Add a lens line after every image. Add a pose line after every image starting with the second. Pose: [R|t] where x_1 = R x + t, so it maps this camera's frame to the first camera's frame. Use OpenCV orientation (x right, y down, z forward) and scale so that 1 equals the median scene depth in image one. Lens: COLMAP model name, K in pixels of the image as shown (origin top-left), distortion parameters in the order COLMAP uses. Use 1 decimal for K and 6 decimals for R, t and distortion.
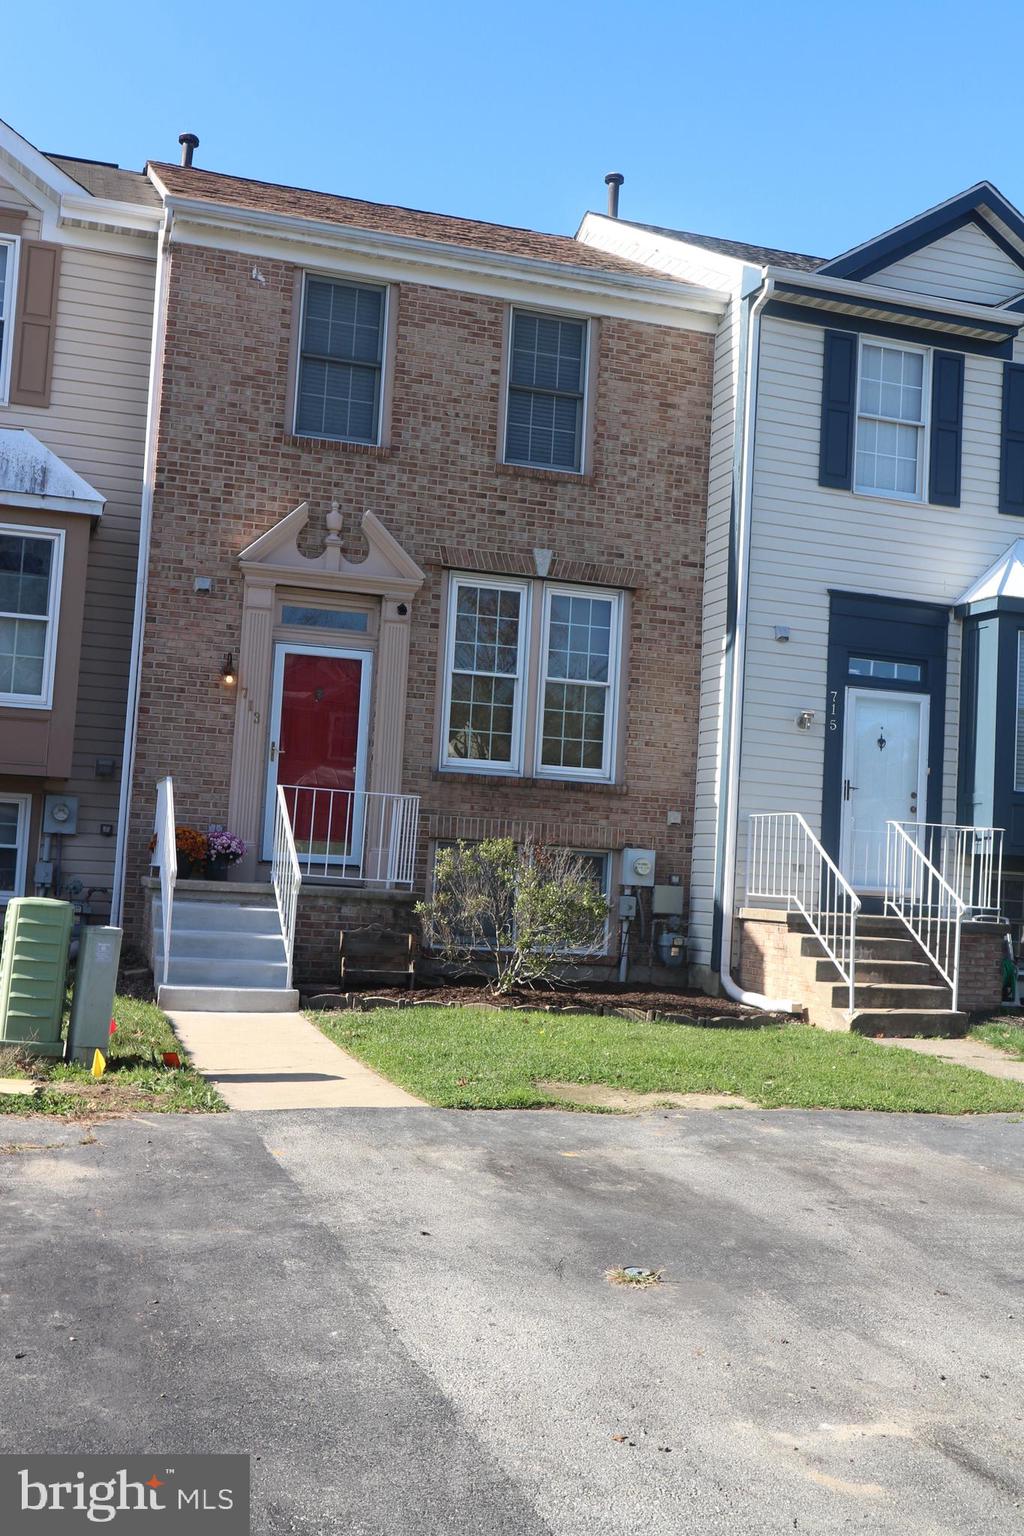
lens RADIAL K [[1428.1, 0, 506.2], [0, 1428.1, 744.1], [0, 0, 1]] dist [-0.015591, 0.000000]
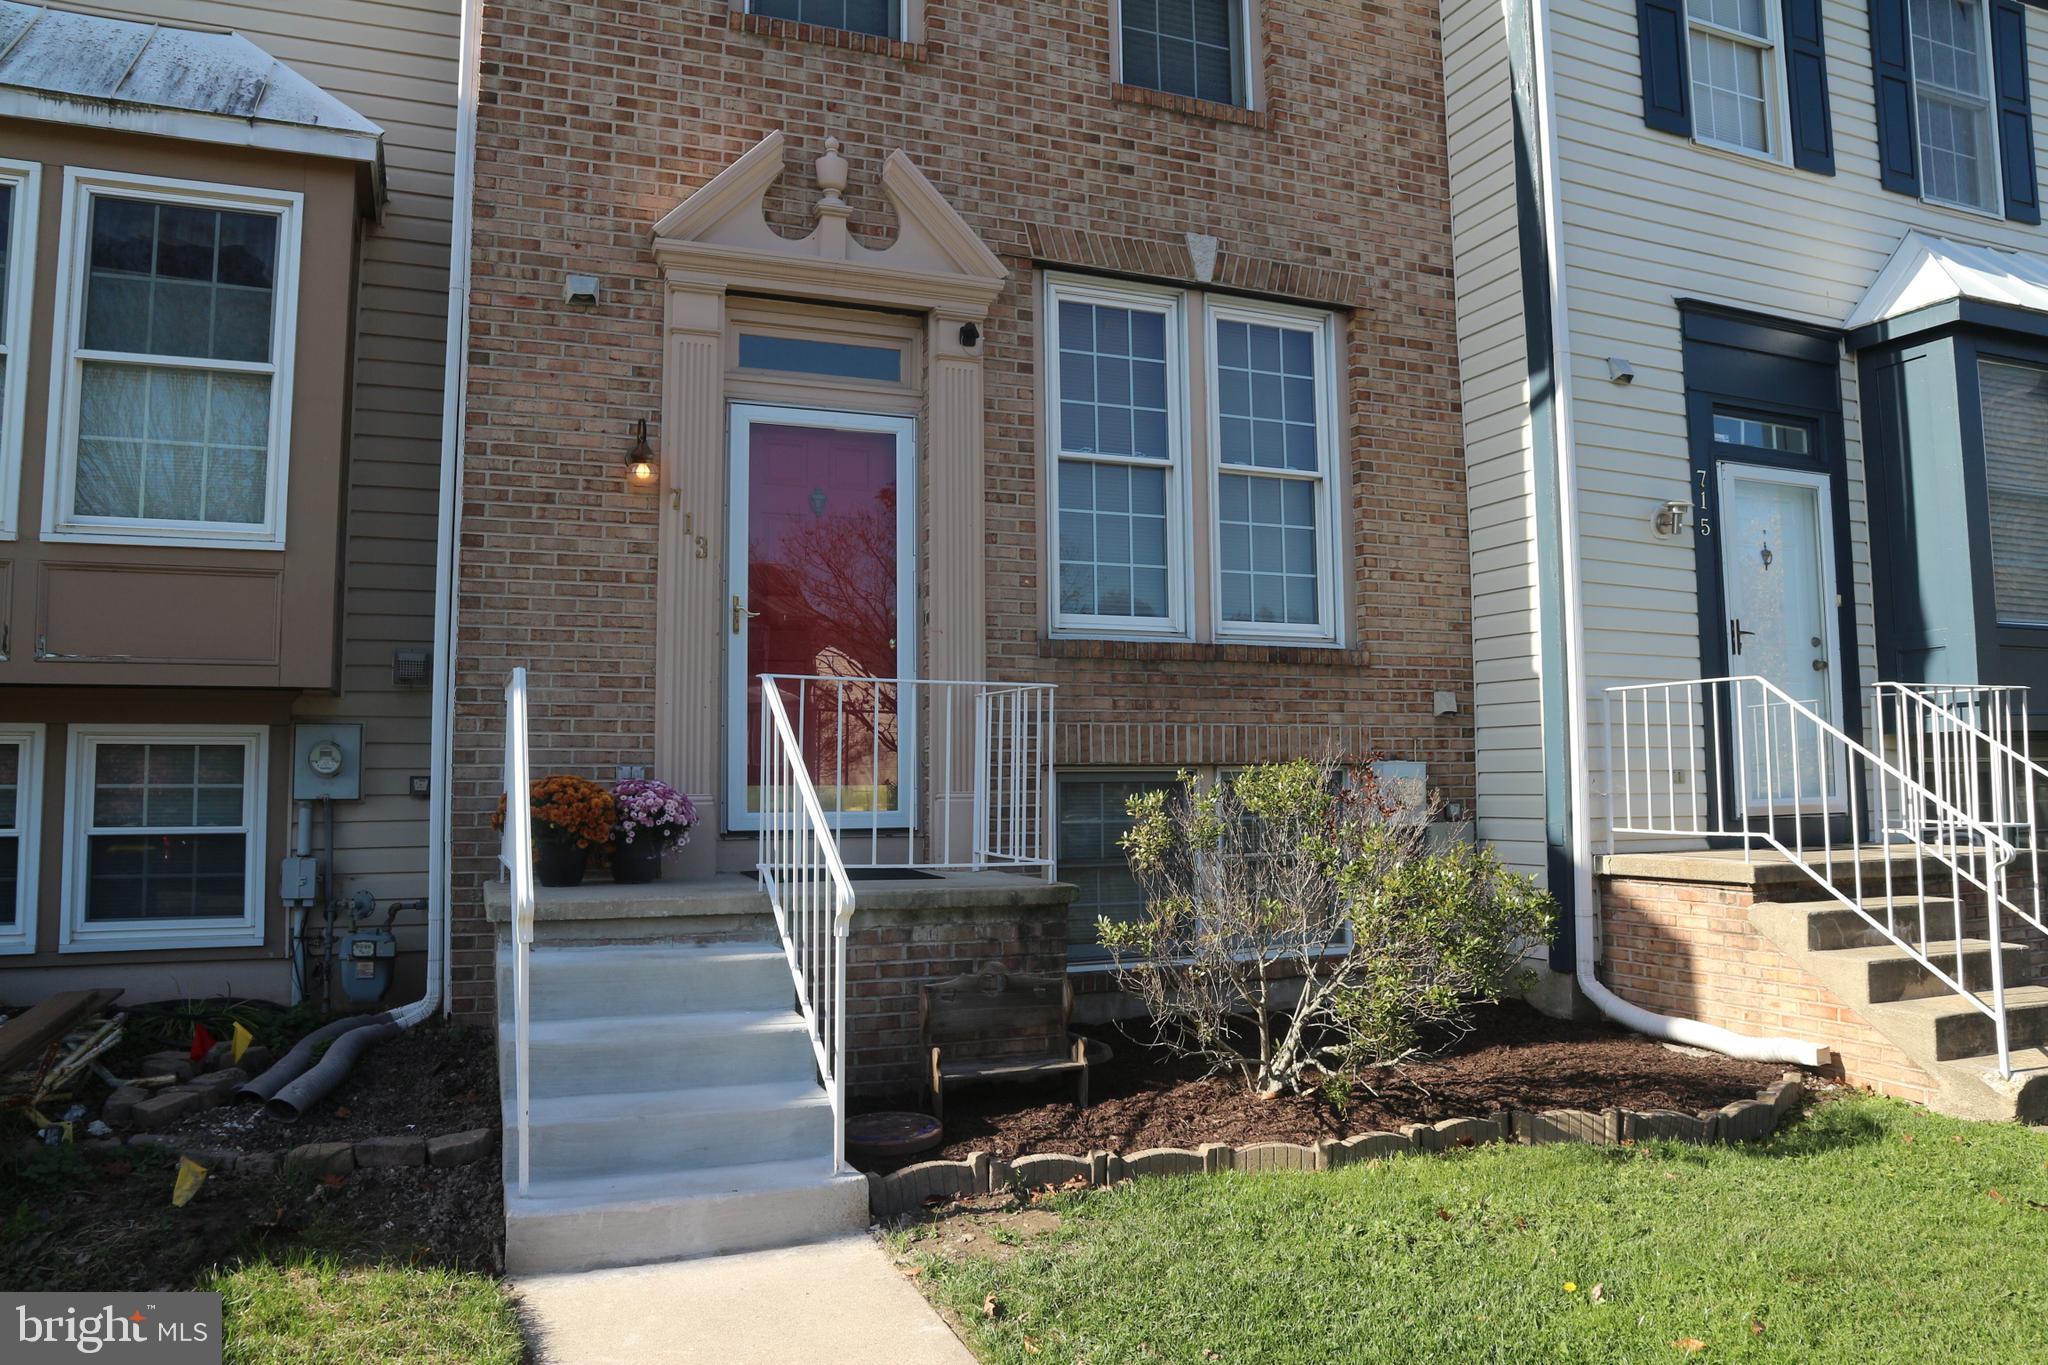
lens RADIAL K [[1415.6, 0, 1023.6], [0, 1415.6, 654.9], [0, 0, 1]] dist [-0.123073, 0.077302]
pose [[0.996009, -0.054653, 0.070569, -0.095184], [0.054446, 0.998505, 0.004861, 0.021890], [-0.070730, -0.000999, 0.997495, 0.480196]]
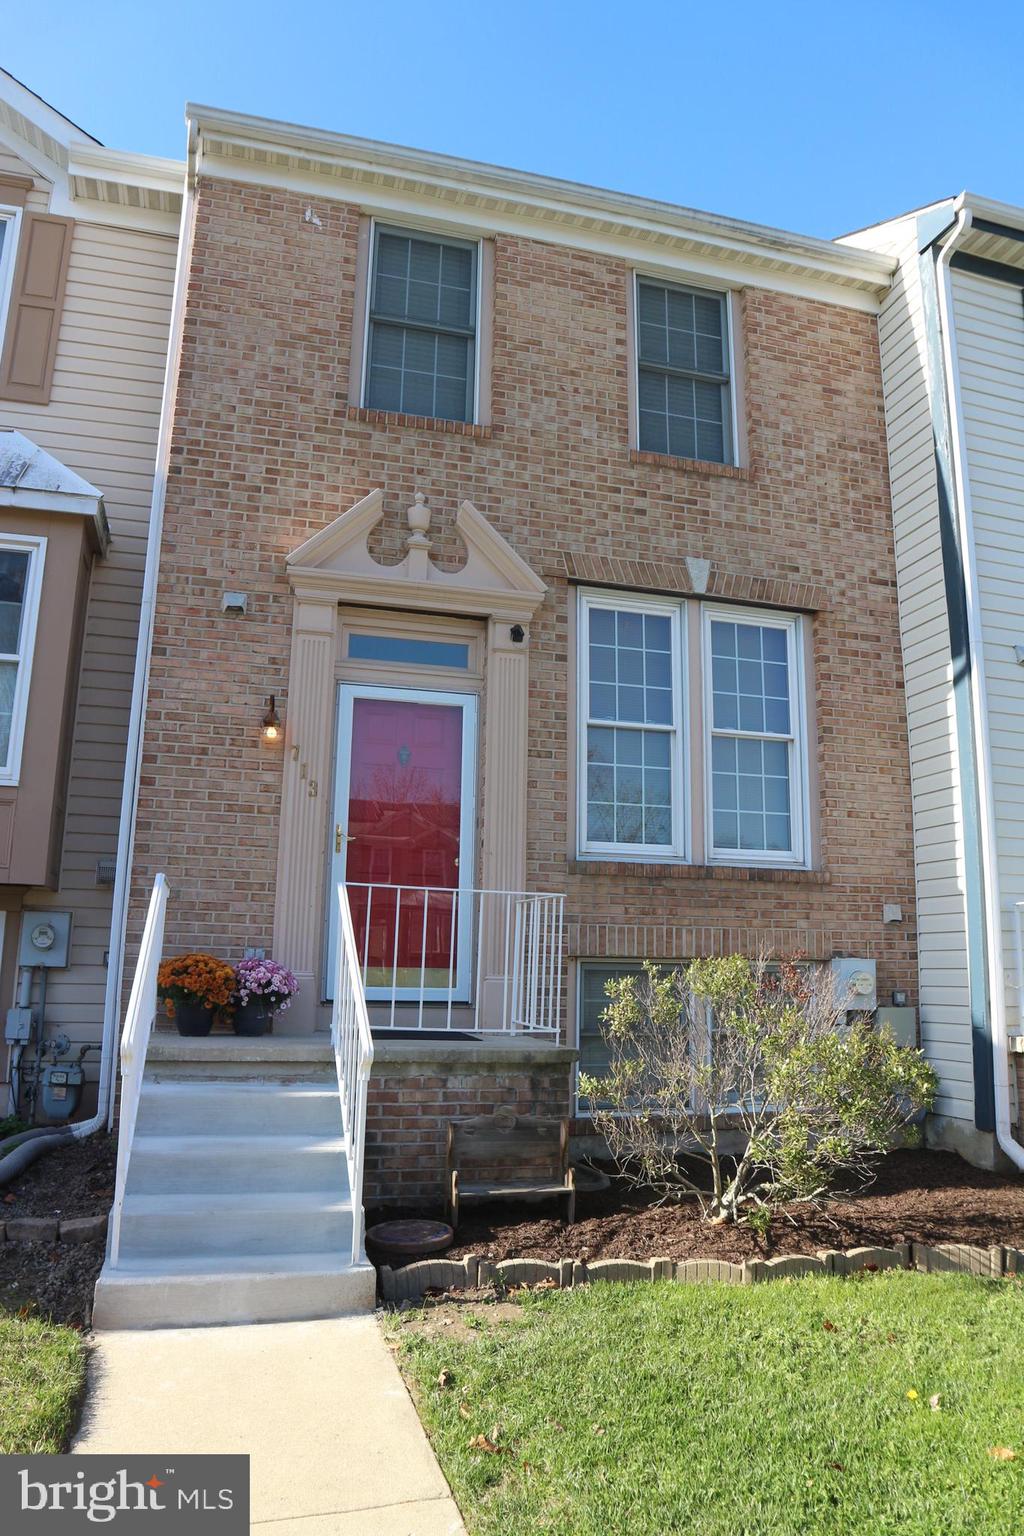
lens RADIAL K [[1061.7, 0, 517.6], [0, 1061.7, 754.5], [0, 0, 1]] dist [-0.123073, 0.077302]
pose [[0.998569, -0.042993, -0.031794, -0.057923], [0.039200, 0.992983, -0.111575, 0.024512], [0.036368, 0.110169, 0.993247, 0.479385]]
